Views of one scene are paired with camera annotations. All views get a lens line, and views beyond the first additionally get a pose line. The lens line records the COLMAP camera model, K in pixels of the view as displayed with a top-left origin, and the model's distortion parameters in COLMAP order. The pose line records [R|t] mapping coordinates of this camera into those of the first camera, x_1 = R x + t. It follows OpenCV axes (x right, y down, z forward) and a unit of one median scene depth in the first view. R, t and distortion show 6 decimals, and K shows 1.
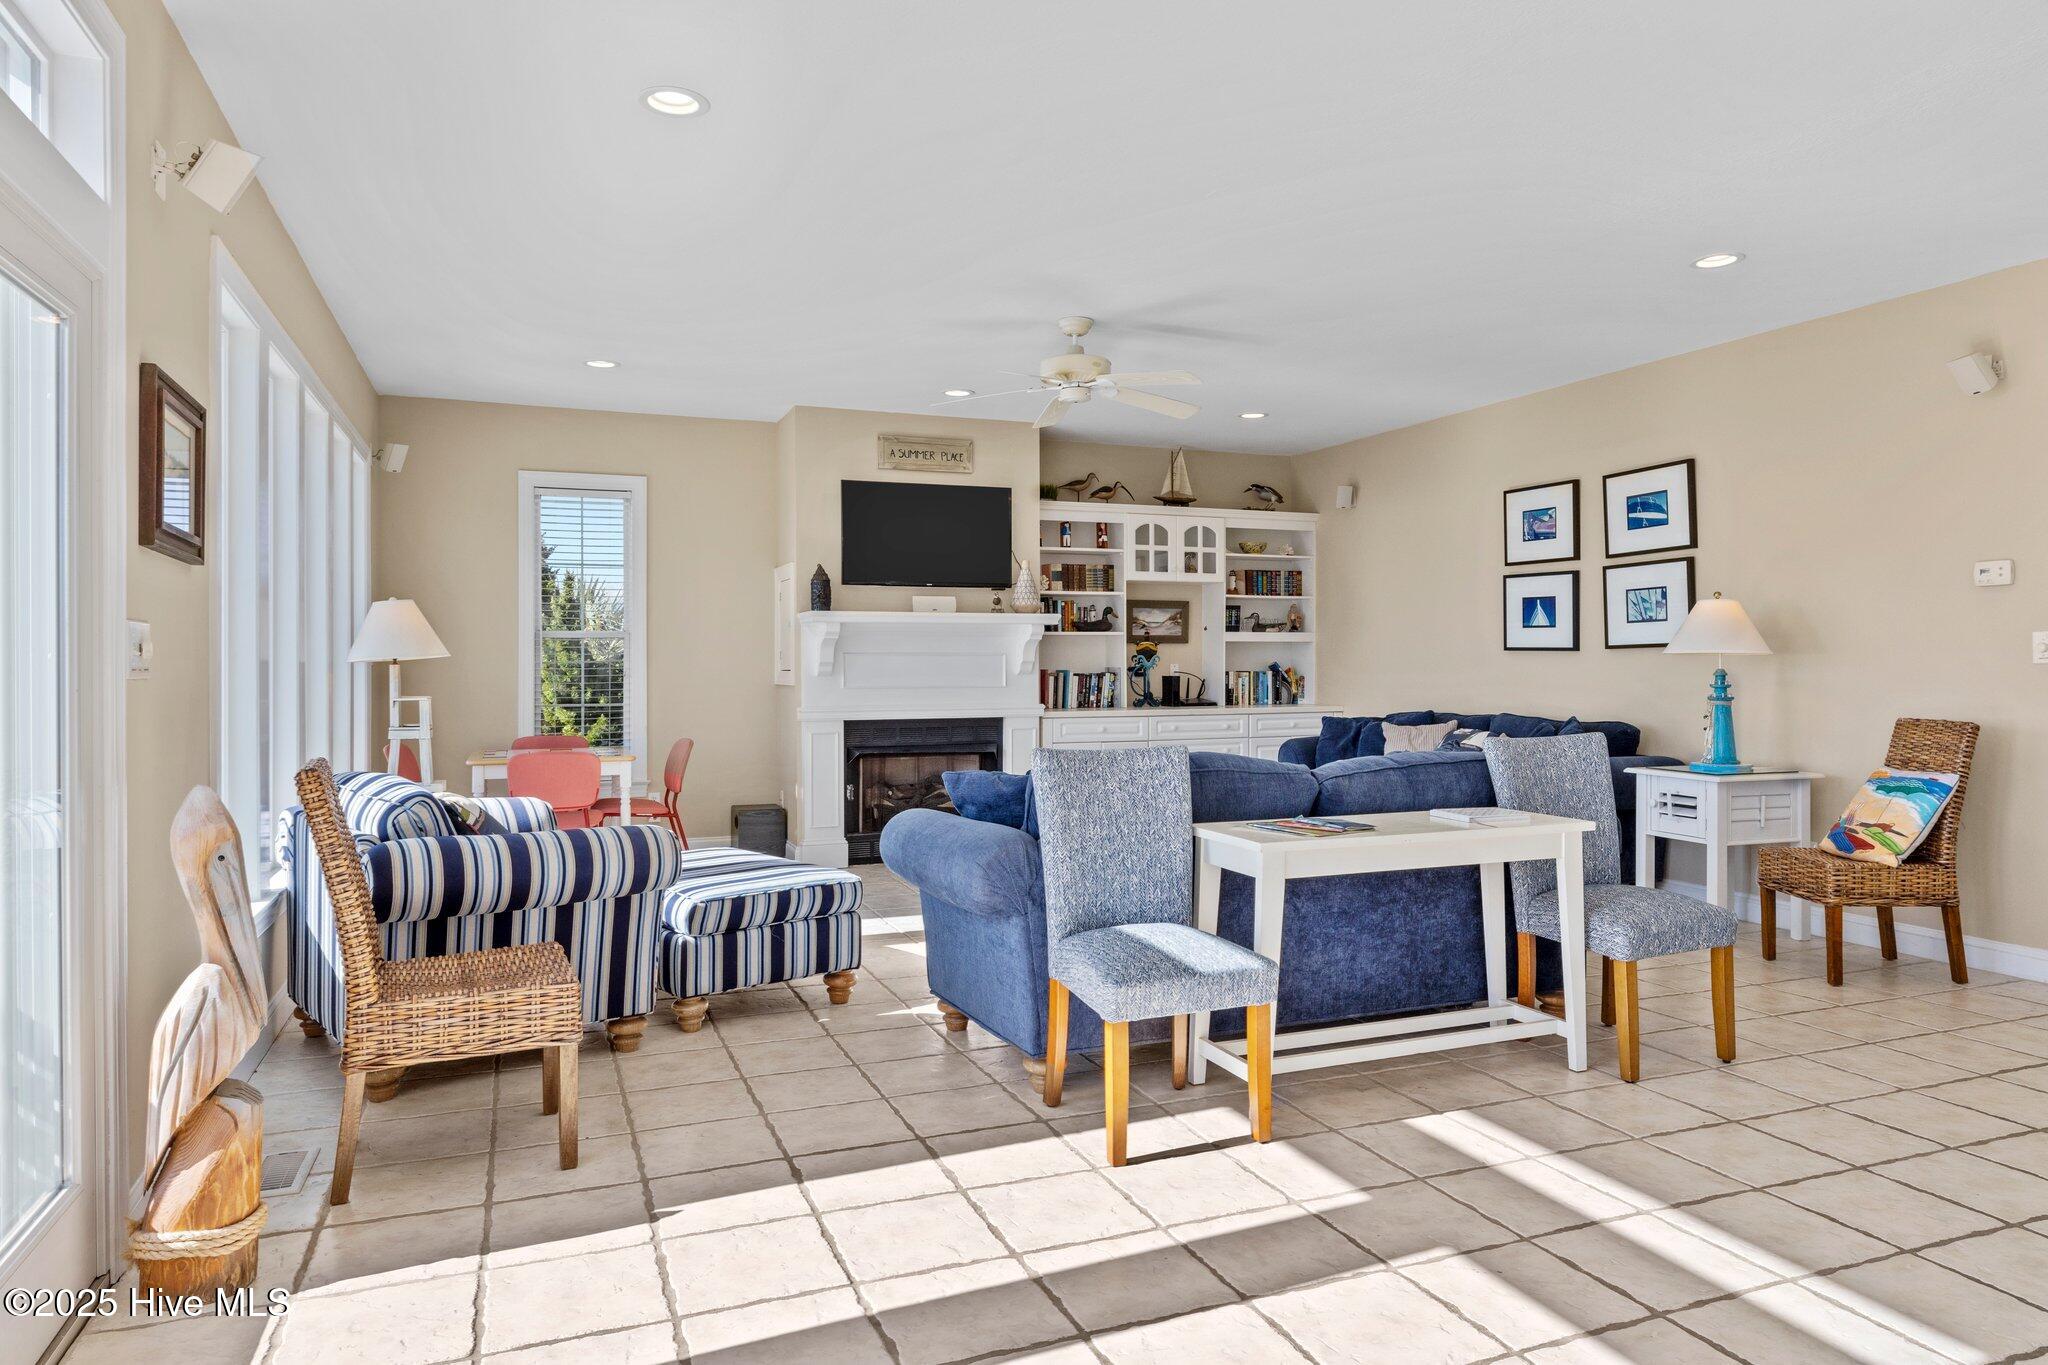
lens RADIAL K [[1241.0, 0, 1025.5], [0, 1241.0, 672.2], [0, 0, 1]] dist [-0.029681, 0.000717]
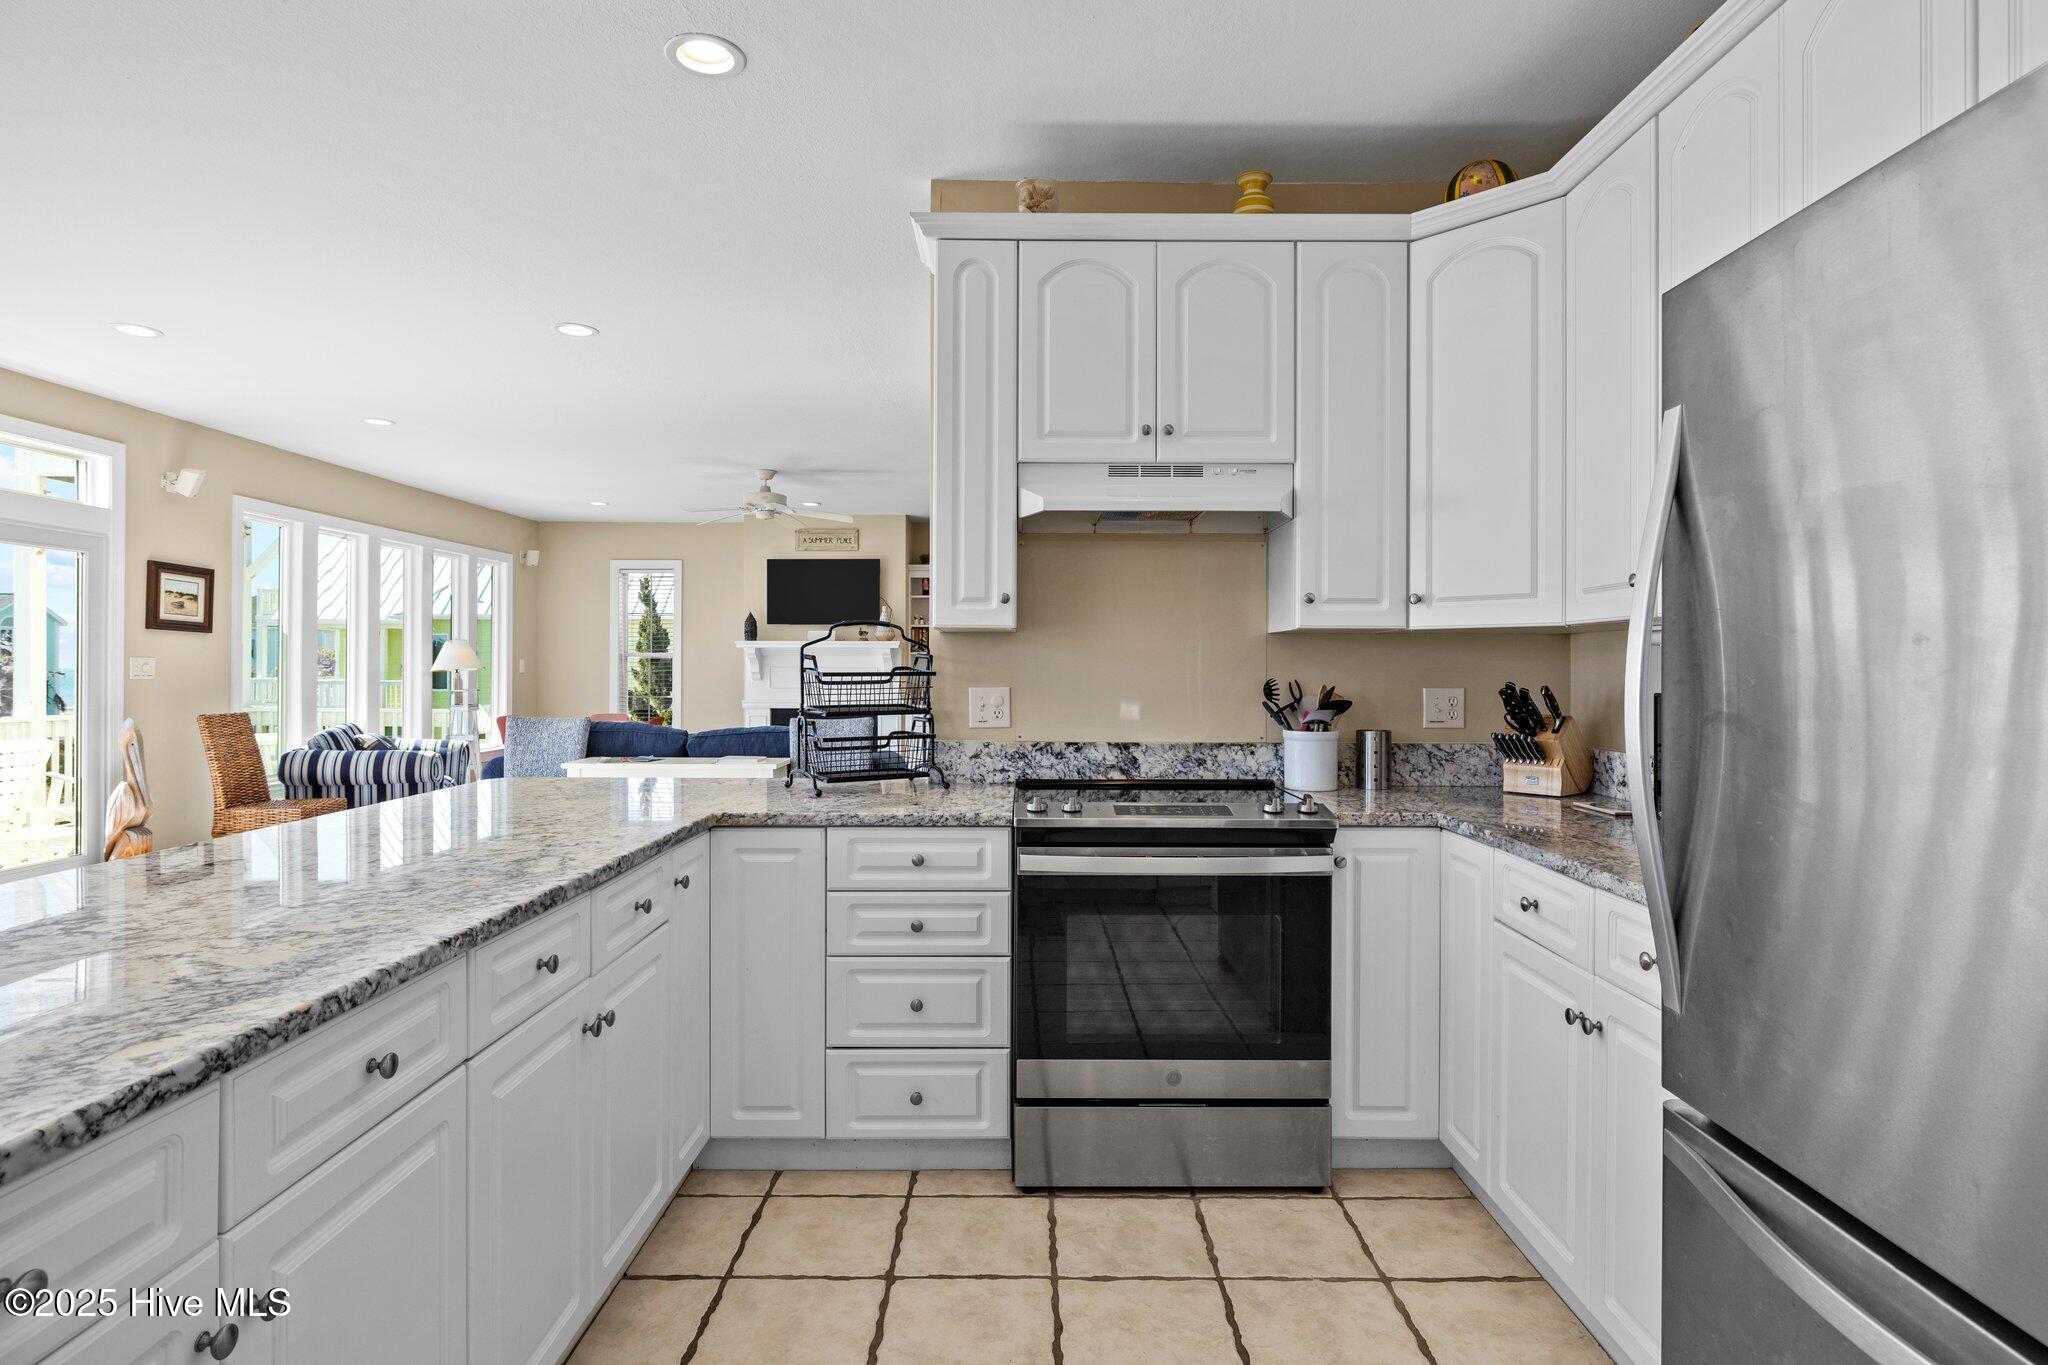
lens RADIAL K [[1057.1, 0, 1024.4], [0, 1057.1, 674.8], [0, 0, 1]] dist [0.000805, 0.000449]
pose [[0.926104, 0.004241, -0.377245, 0.682094], [-0.004500, 0.999990, 0.000194, -0.006125], [0.377242, 0.001517, 0.926114, -0.148520]]
